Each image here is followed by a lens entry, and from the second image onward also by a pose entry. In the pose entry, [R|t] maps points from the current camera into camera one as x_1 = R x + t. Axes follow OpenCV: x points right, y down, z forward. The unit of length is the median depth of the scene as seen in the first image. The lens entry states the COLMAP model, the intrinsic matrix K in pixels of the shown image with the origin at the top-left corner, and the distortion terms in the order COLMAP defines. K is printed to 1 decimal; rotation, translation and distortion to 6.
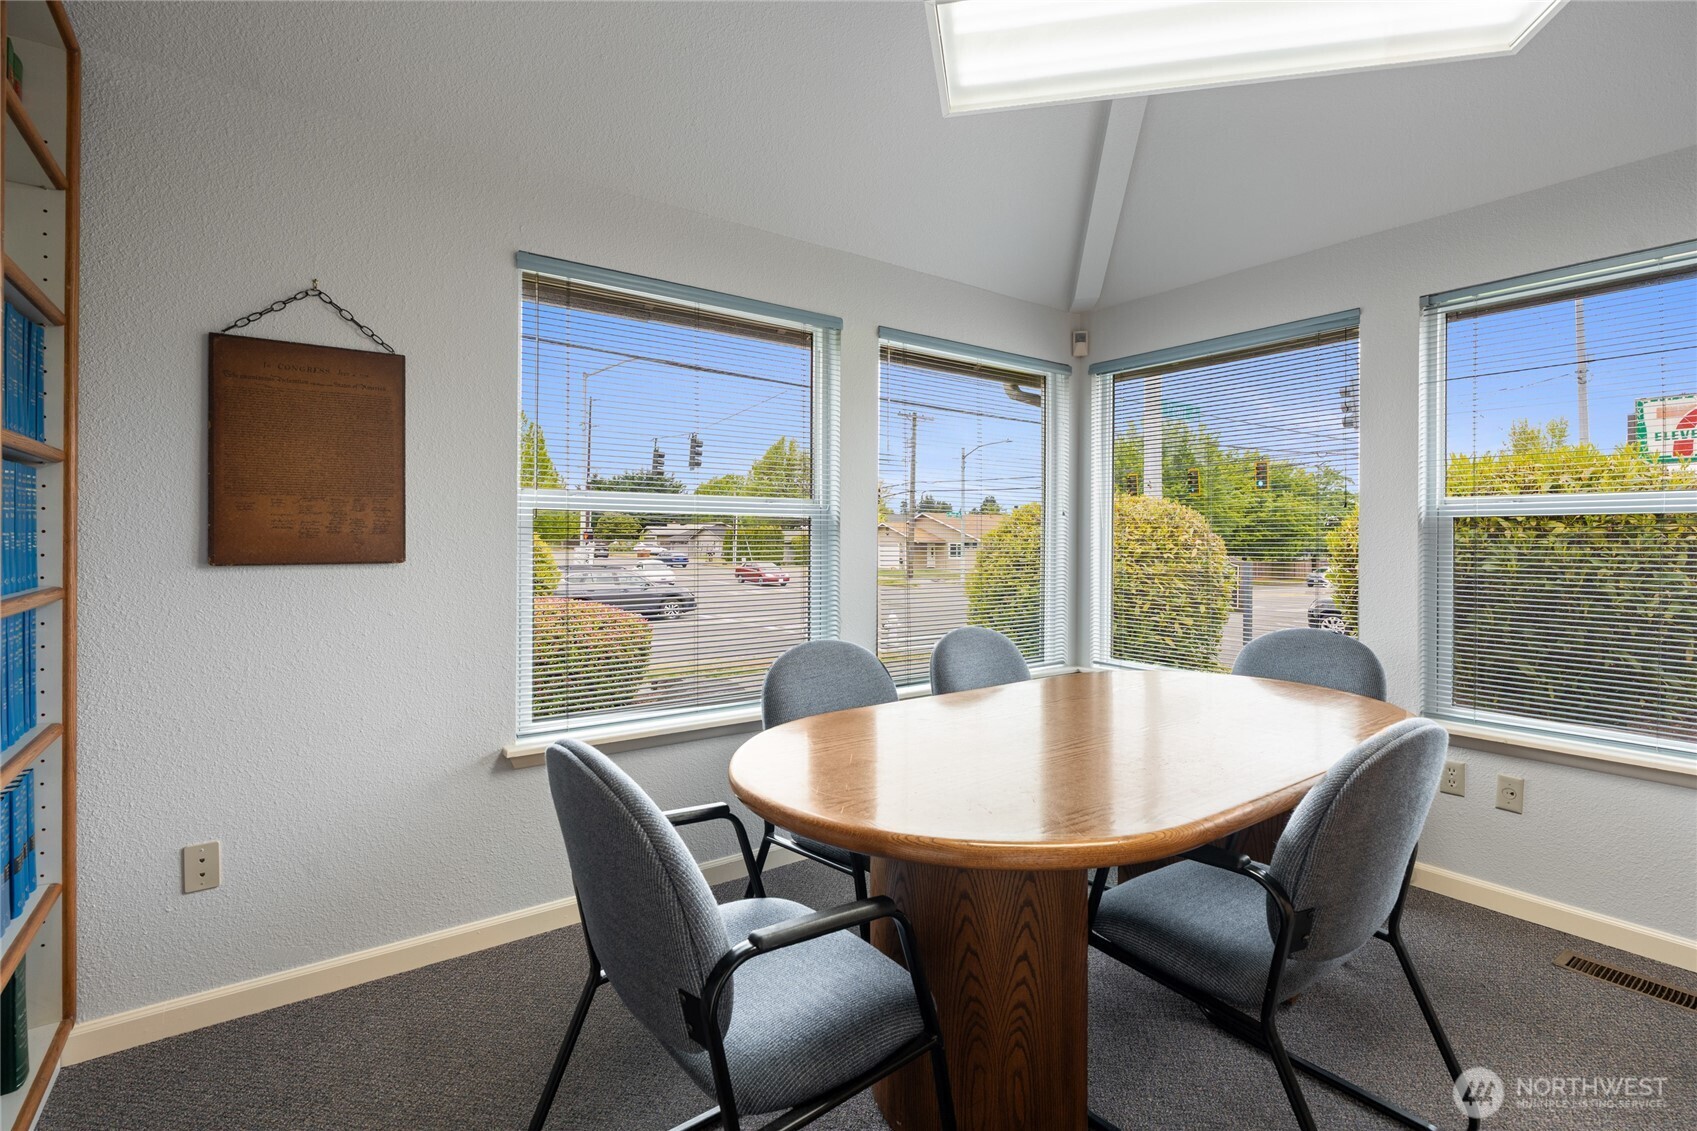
lens RADIAL K [[782.4, 0, 869.1], [0, 782.4, 537.3], [0, 0, 1]] dist [-0.000660, 0.000362]
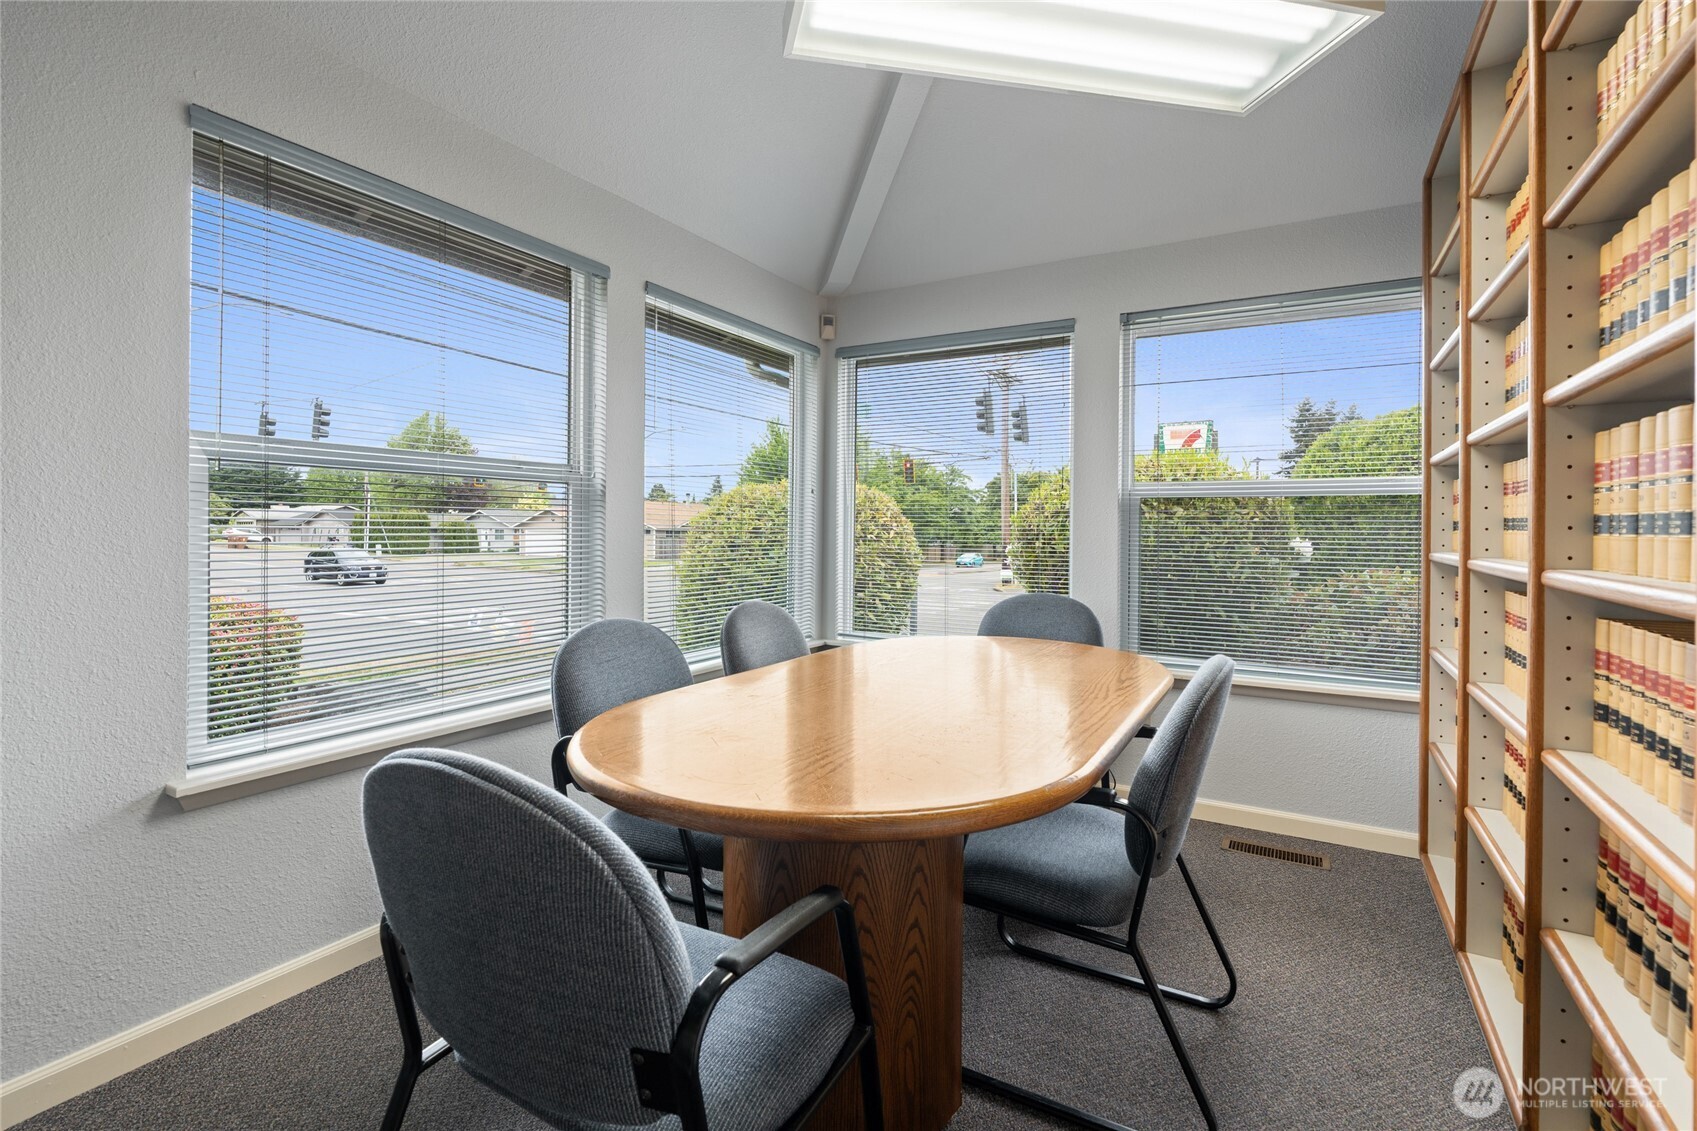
lens RADIAL K [[762.8, 0, 853.5], [0, 762.8, 528.9], [0, 0, 1]] dist [-0.004597, 0.001533]
pose [[0.918901, 0.003911, 0.394469, -0.121592], [-0.005868, 0.999976, 0.003753, 0.019040], [-0.394445, -0.005764, 0.918901, 0.076646]]
